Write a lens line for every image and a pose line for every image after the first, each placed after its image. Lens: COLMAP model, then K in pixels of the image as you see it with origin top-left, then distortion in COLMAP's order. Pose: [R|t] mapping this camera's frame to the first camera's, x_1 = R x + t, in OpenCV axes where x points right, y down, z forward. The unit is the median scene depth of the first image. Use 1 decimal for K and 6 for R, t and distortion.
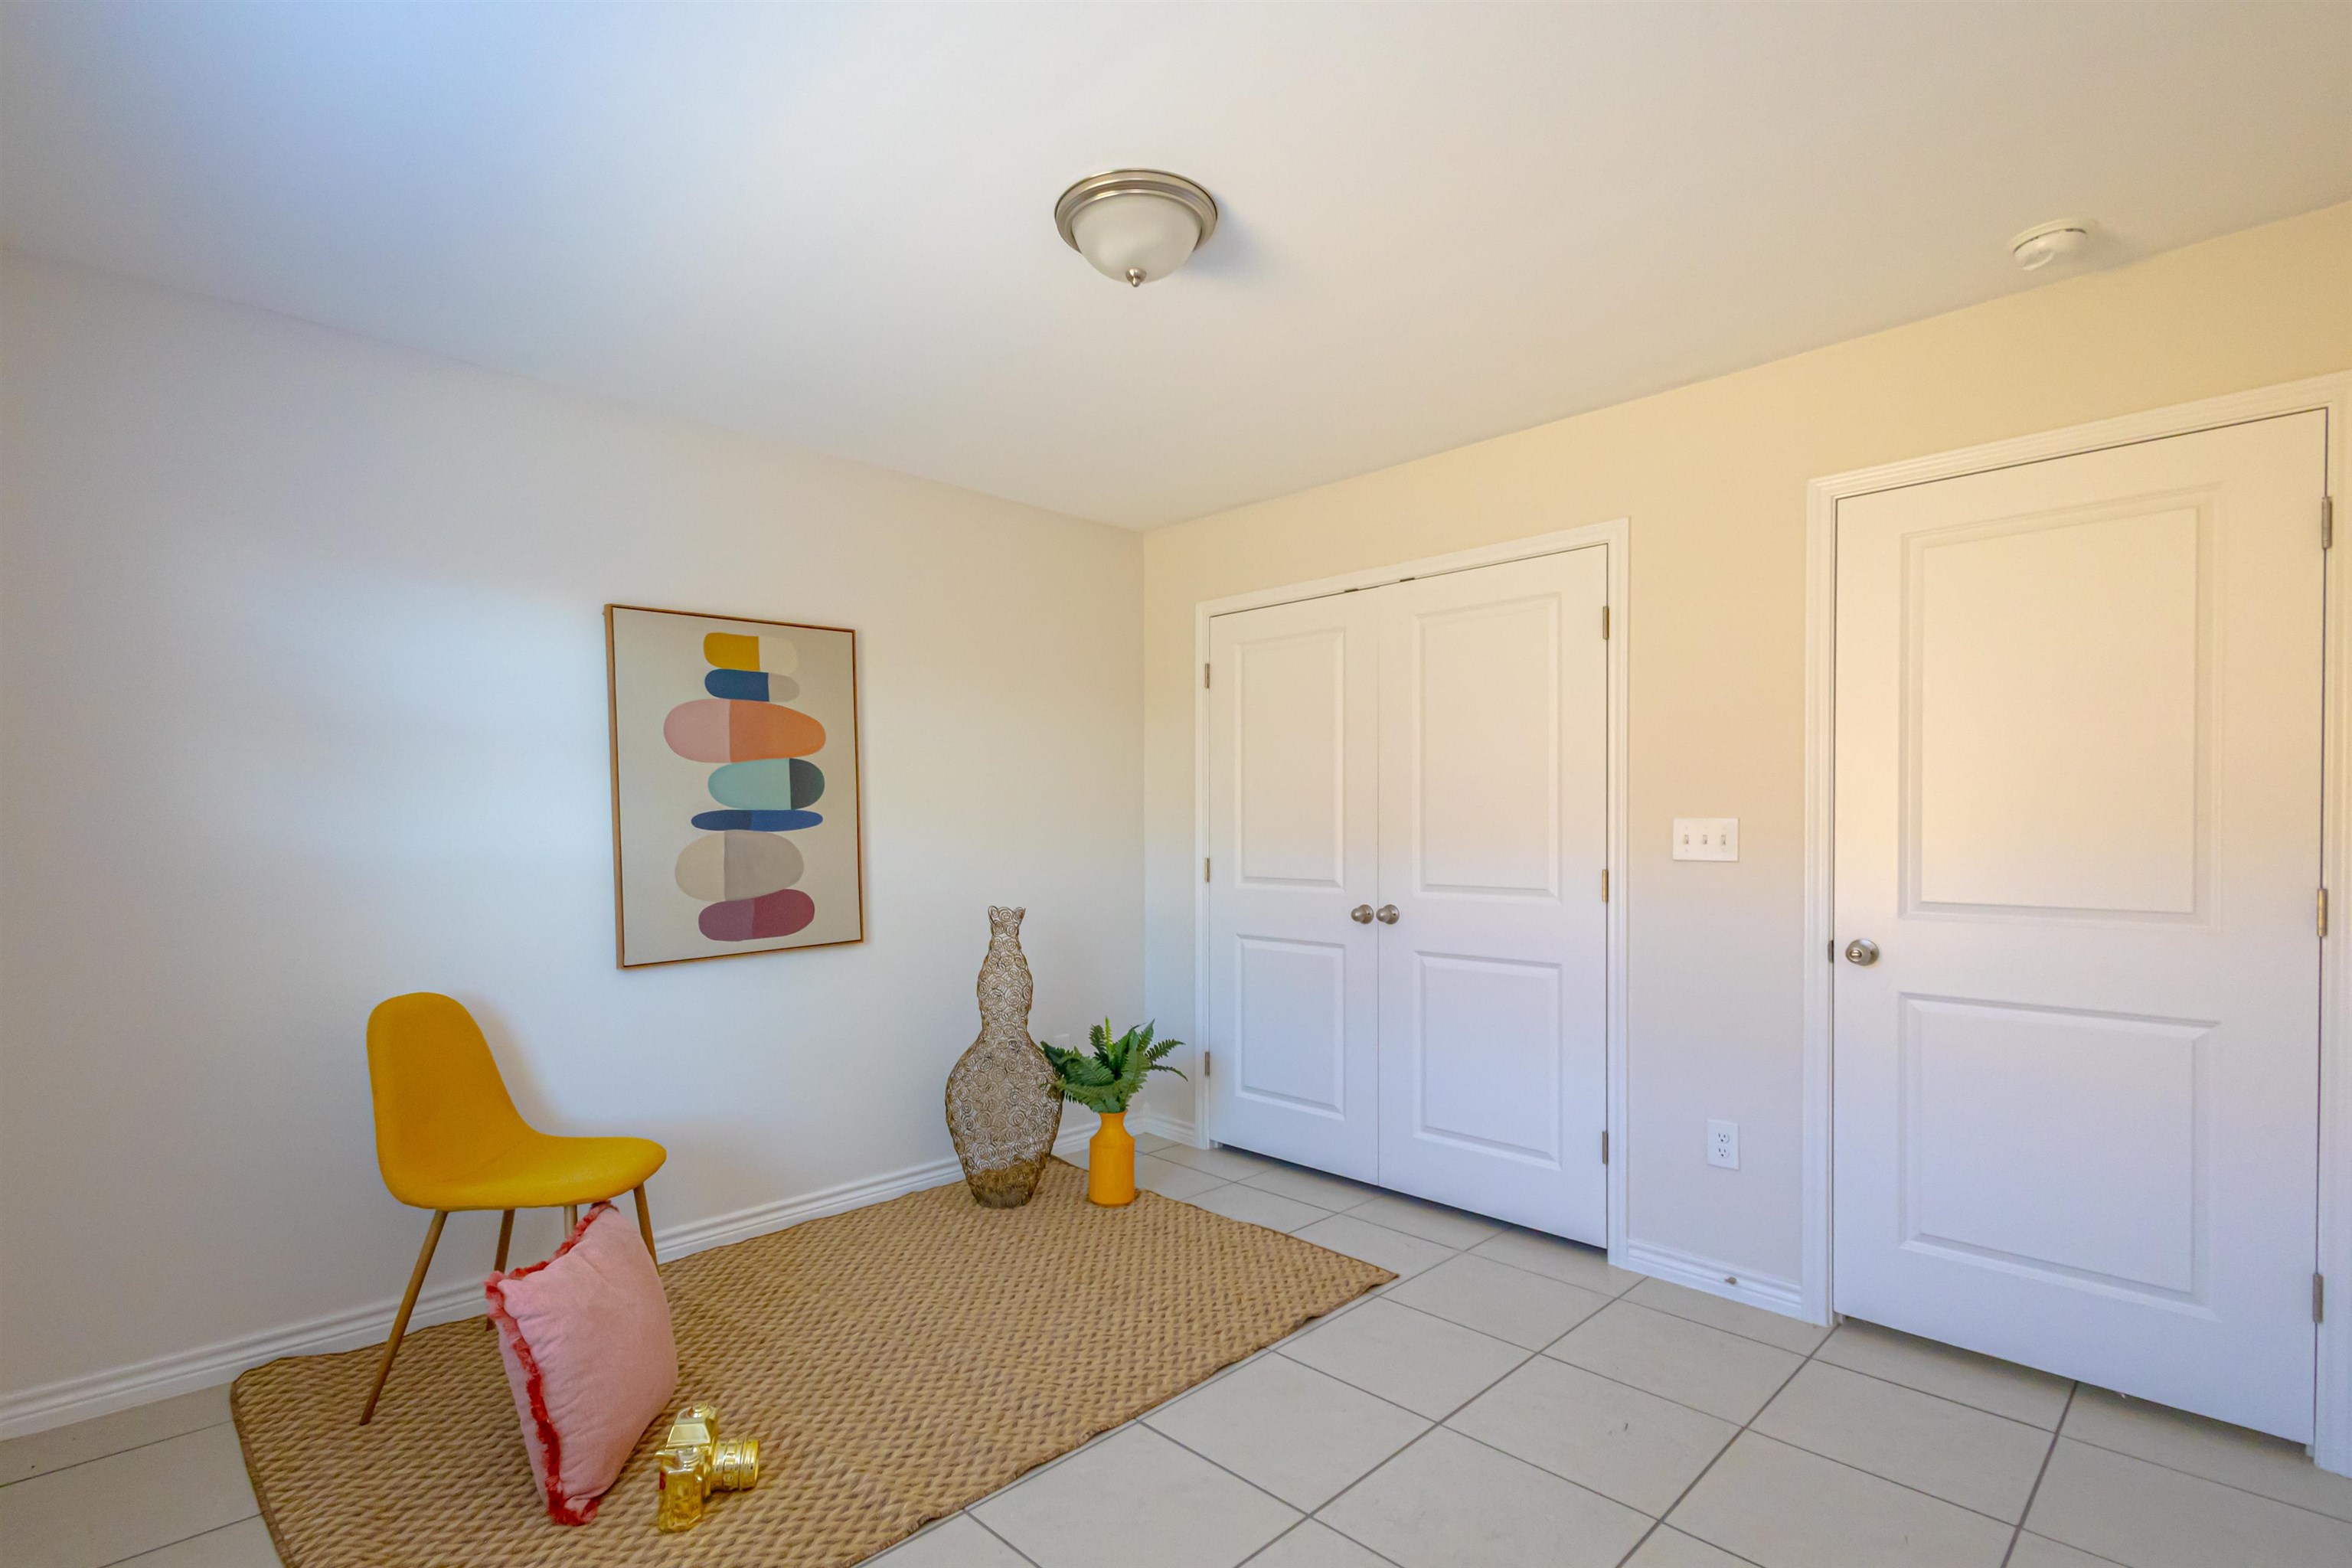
lens RADIAL K [[1085.7, 0, 1192.3], [0, 1085.7, 817.2], [0, 0, 1]] dist [0.008780, -0.000425]
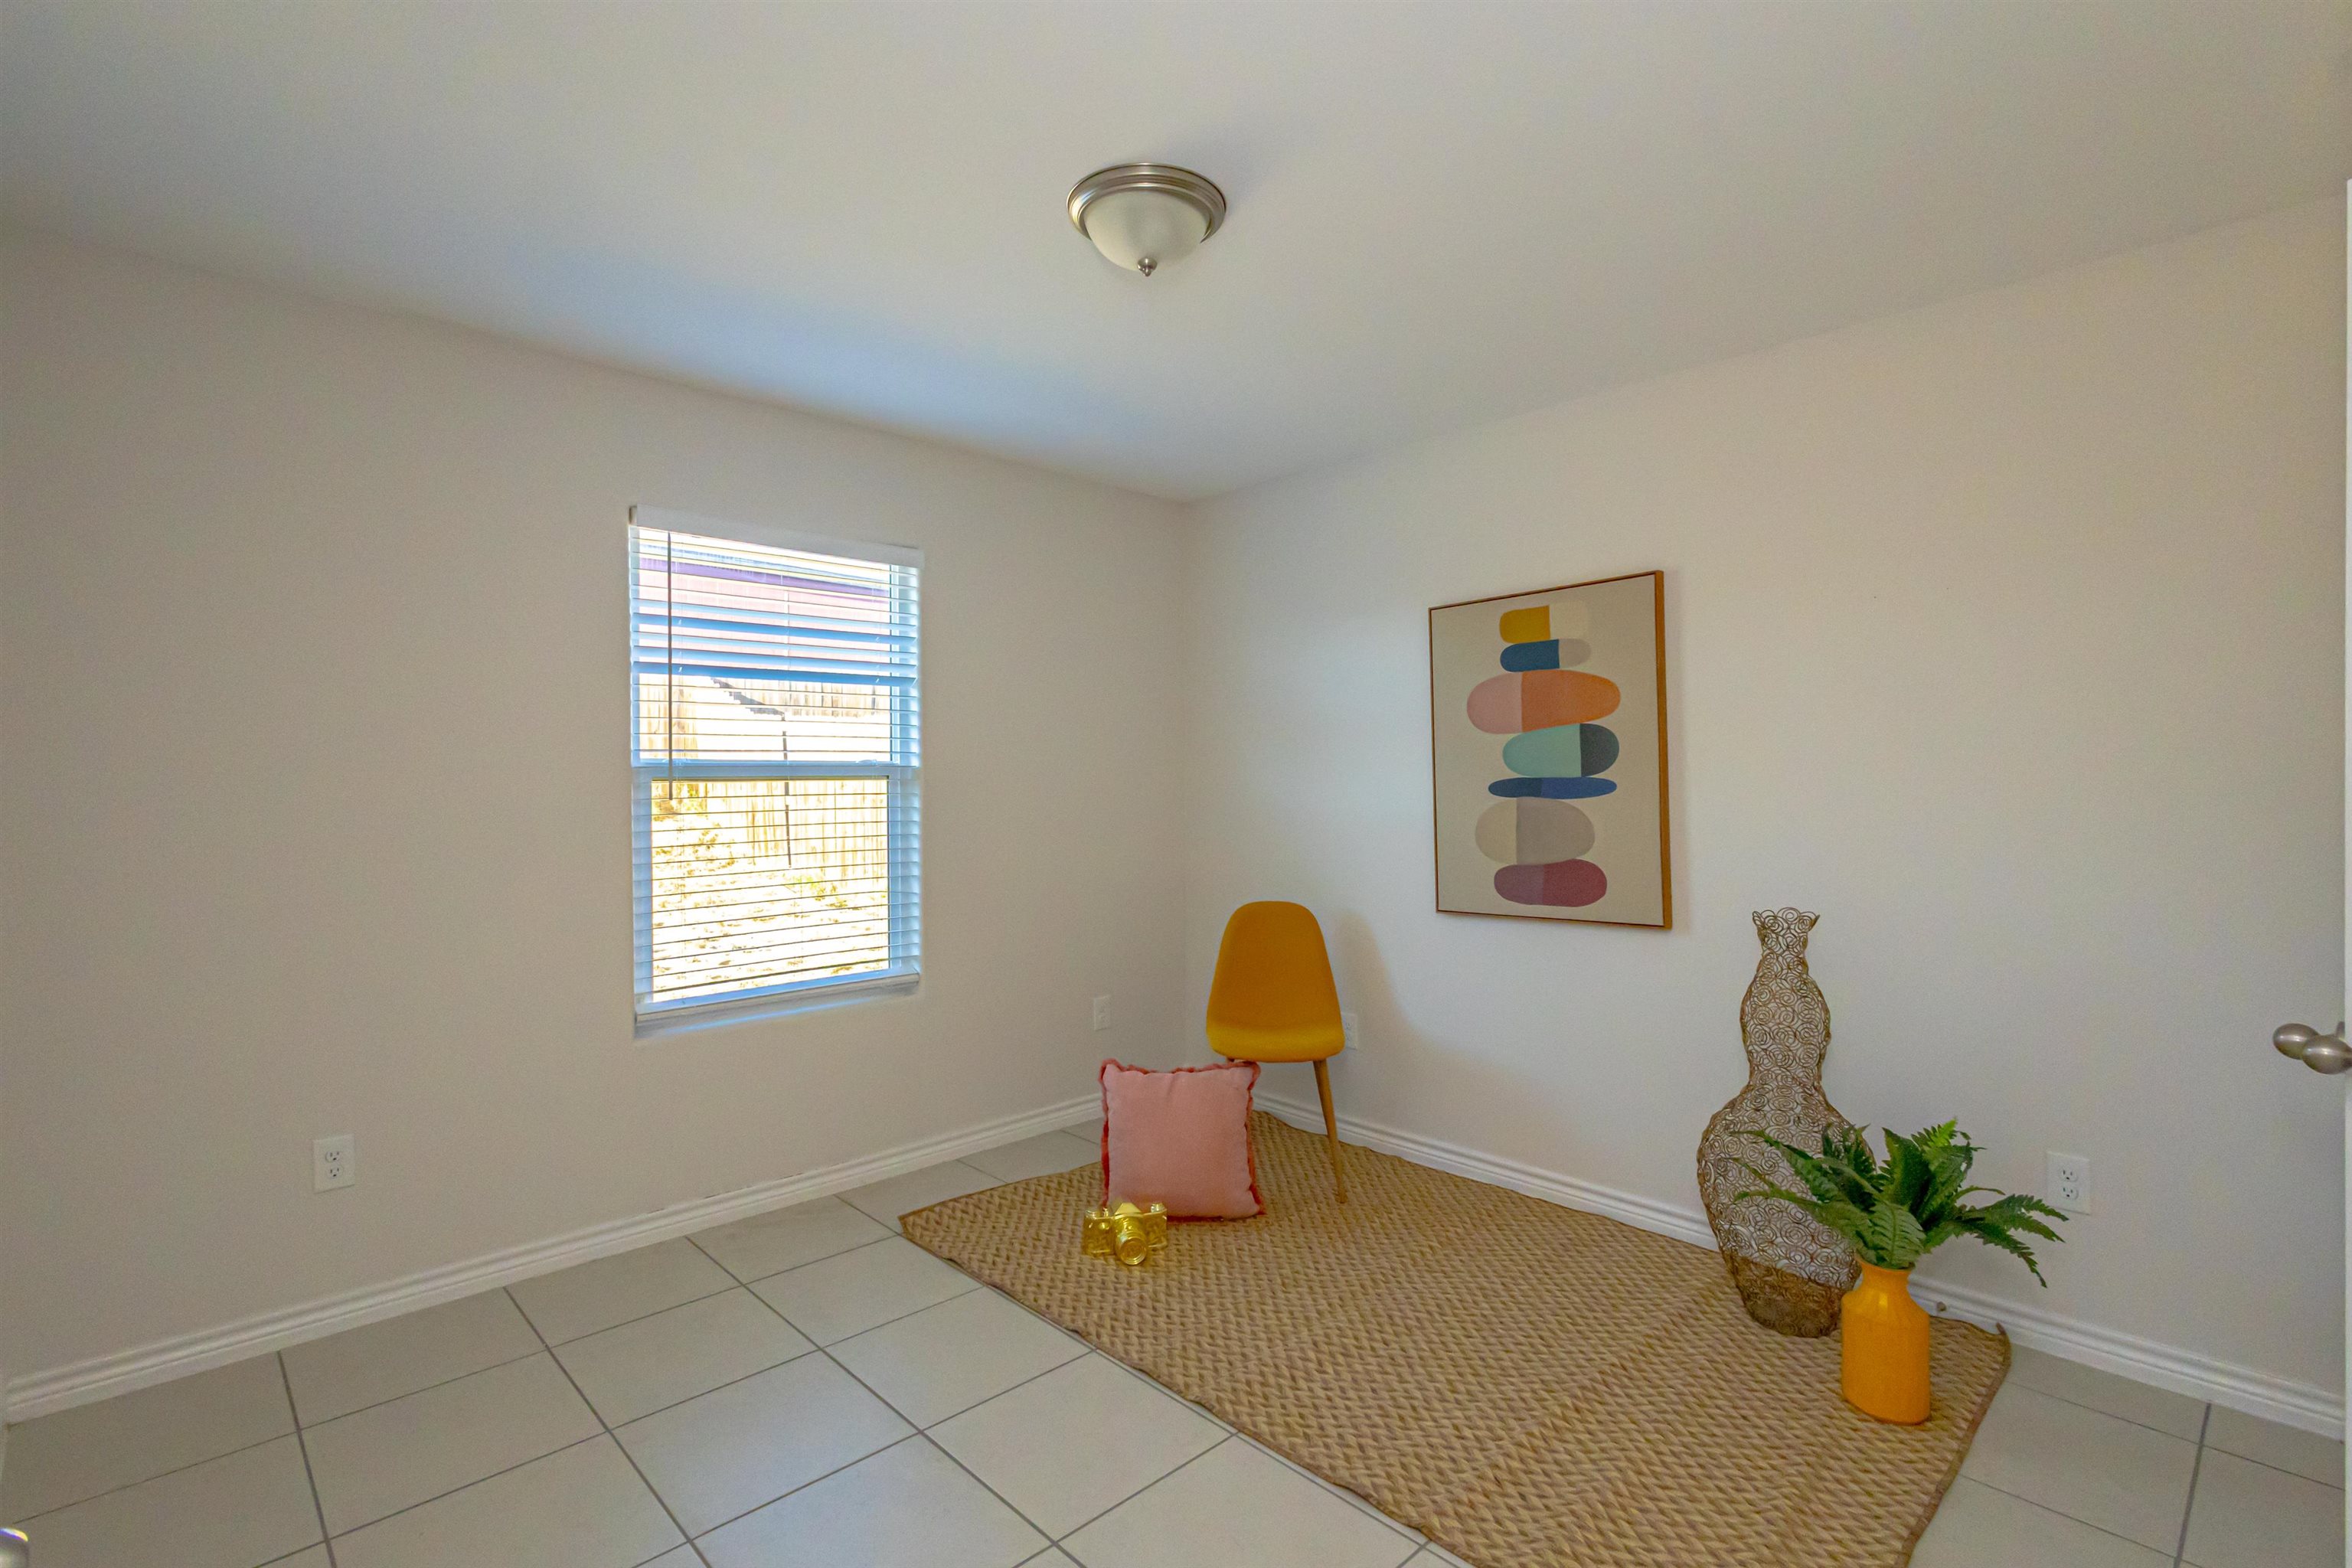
lens RADIAL K [[1085.7, 0, 1181.5], [0, 1085.7, 791.8], [0, 0, 1]] dist [0.008780, -0.000425]
pose [[0.004022, 0.003906, -0.999984, 0.607737], [-0.002490, 0.999989, 0.003896, 0.003522], [0.999989, 0.002475, 0.004031, 0.657827]]
